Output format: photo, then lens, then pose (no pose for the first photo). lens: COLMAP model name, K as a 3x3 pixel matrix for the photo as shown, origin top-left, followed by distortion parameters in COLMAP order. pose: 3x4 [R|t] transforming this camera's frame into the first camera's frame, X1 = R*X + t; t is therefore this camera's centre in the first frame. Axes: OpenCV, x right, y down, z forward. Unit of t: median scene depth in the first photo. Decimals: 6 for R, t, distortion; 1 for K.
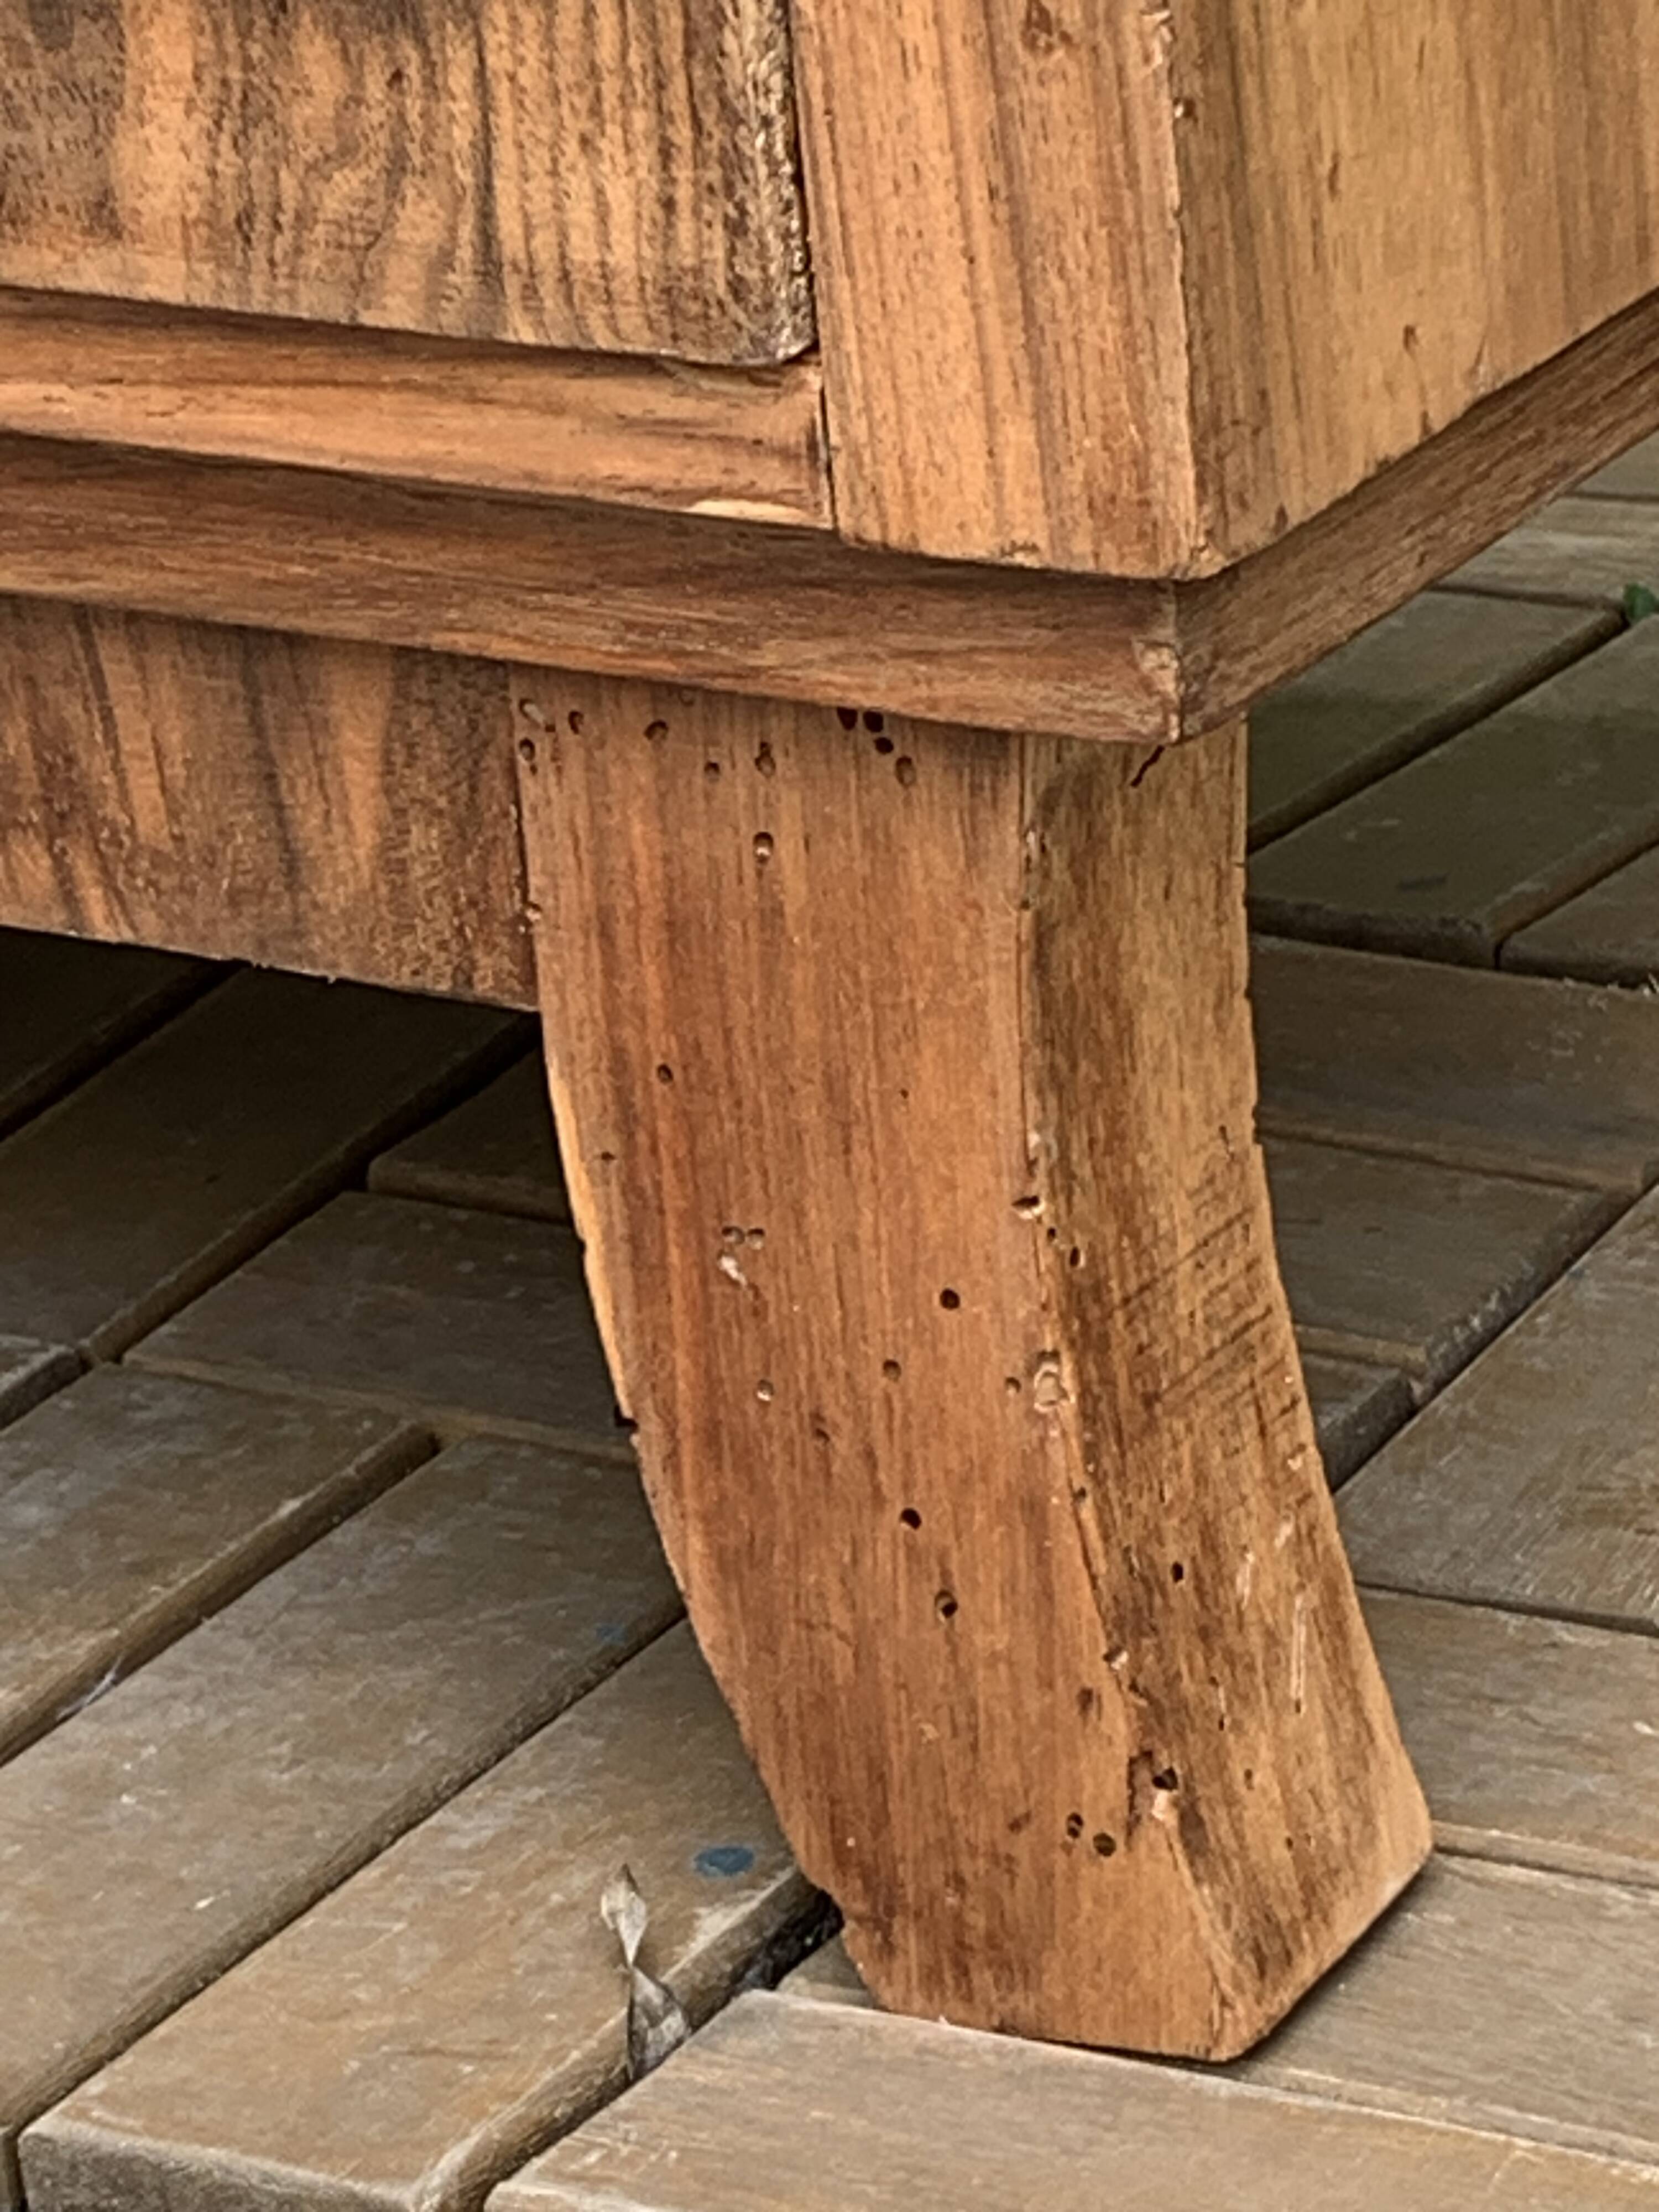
lens RADIAL K [[7676.5, 0, 830.2], [0, 7676.5, 1010.4], [0, 0, 1]] dist [0.165878, 0.184590]
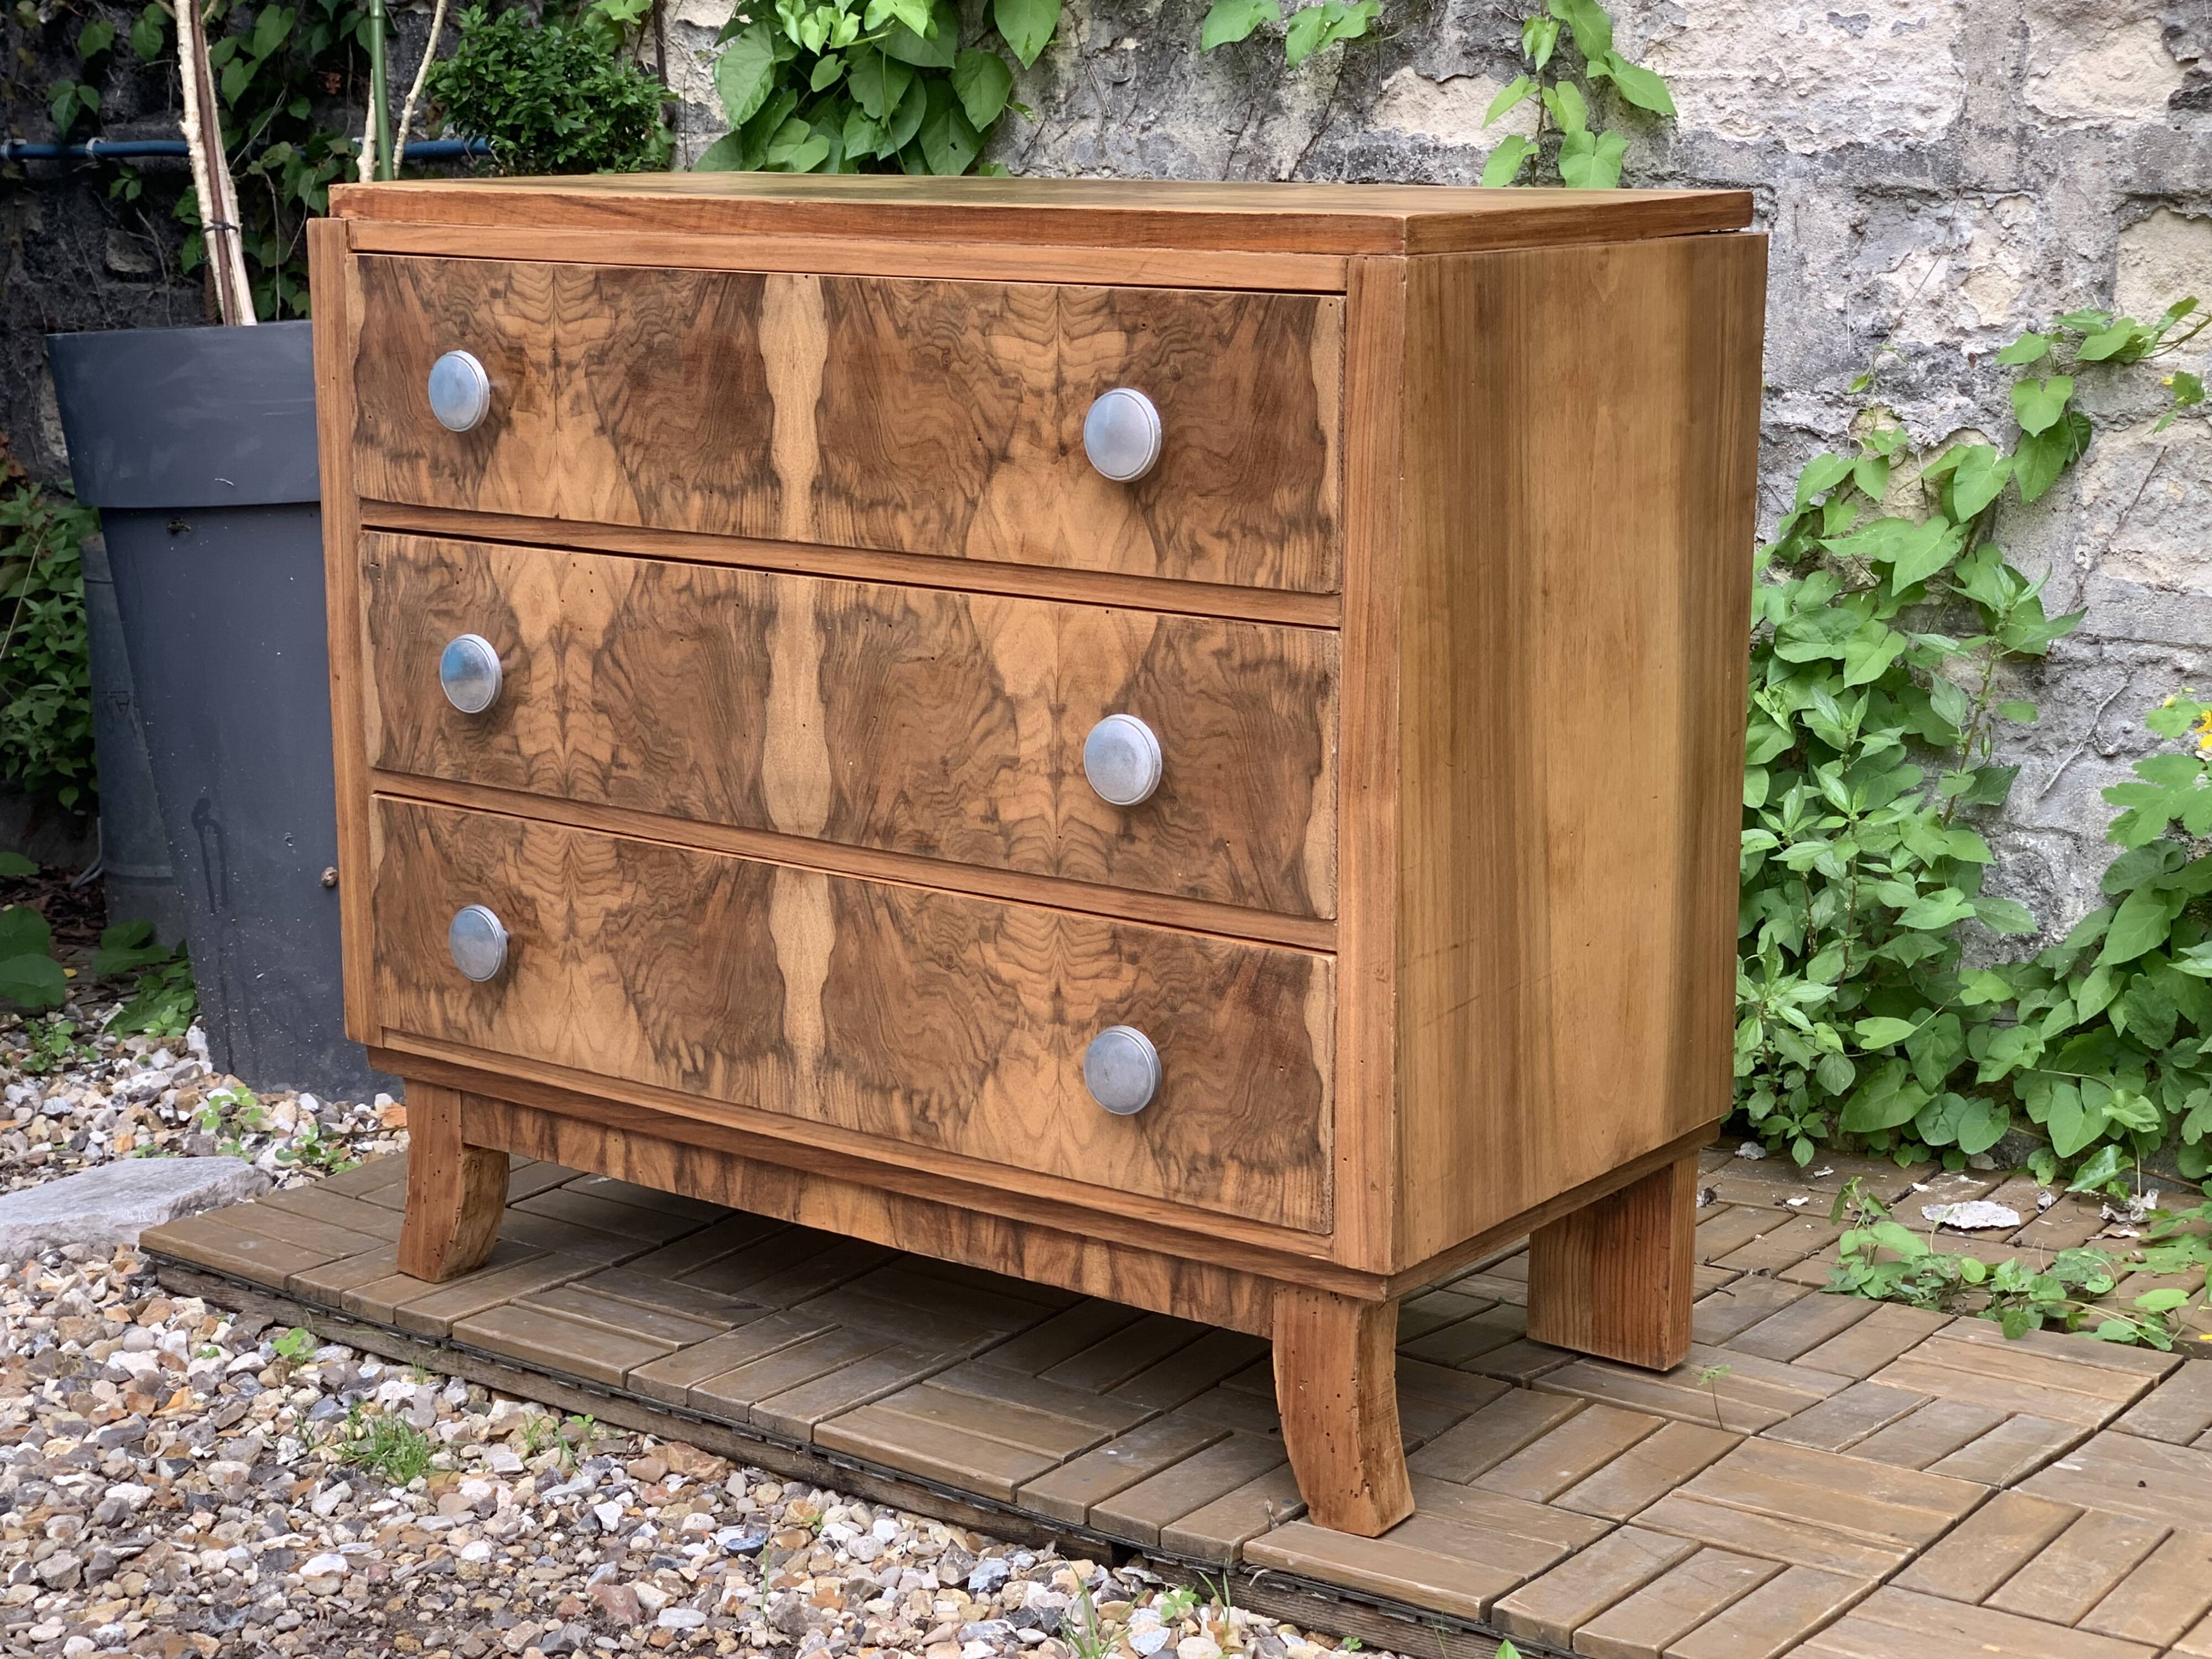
lens RADIAL K [[3449.6, 0, 1101.2], [0, 3449.6, 906.5], [0, 0, 1]] dist [0.100701, -0.585075]
pose [[0.992959, 0.099329, -0.064546, -0.031424], [-0.108692, 0.980615, -0.163034, 0.122443], [0.047101, 0.168902, 0.984507, -1.682965]]
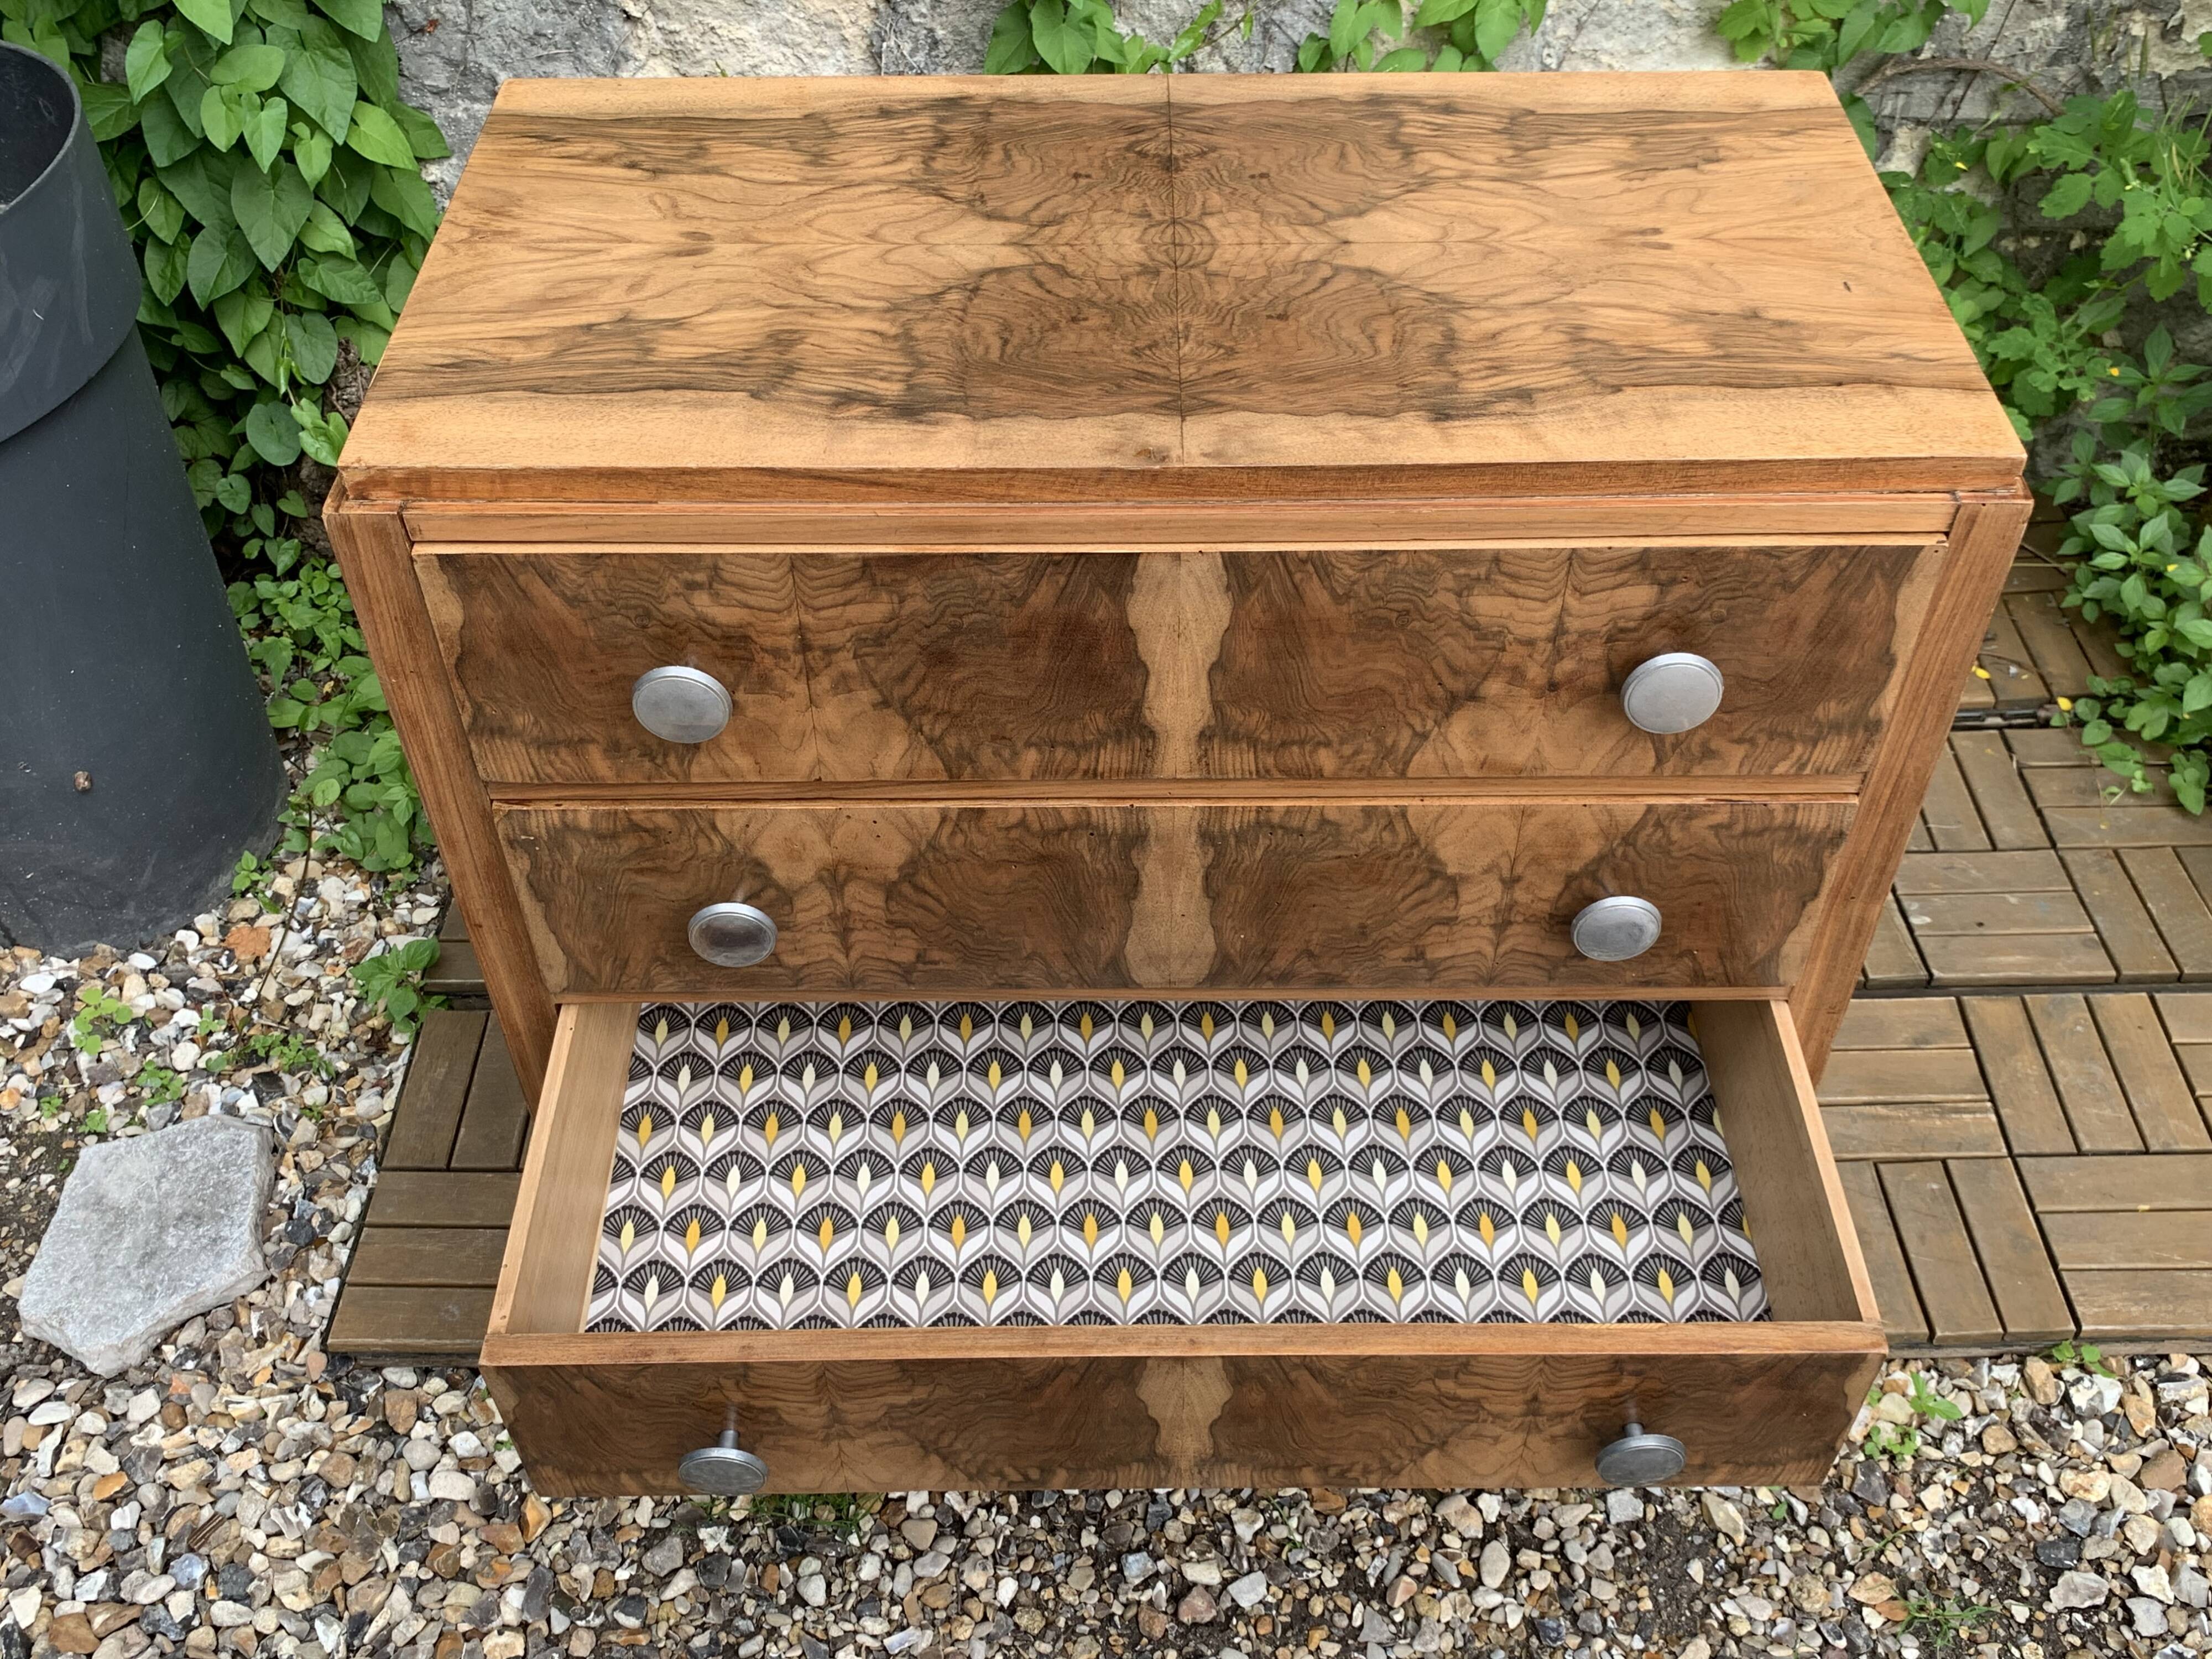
lens RADIAL K [[1957.8, 0, 1114.8], [0, 1957.8, 813.2], [0, 0, 1]] dist [0.205023, -0.584633]
pose [[0.852390, -0.312447, 0.419294, -1.151907], [0.142013, 0.910039, 0.389437, -1.153871], [-0.503253, -0.272407, 0.820080, -0.190985]]
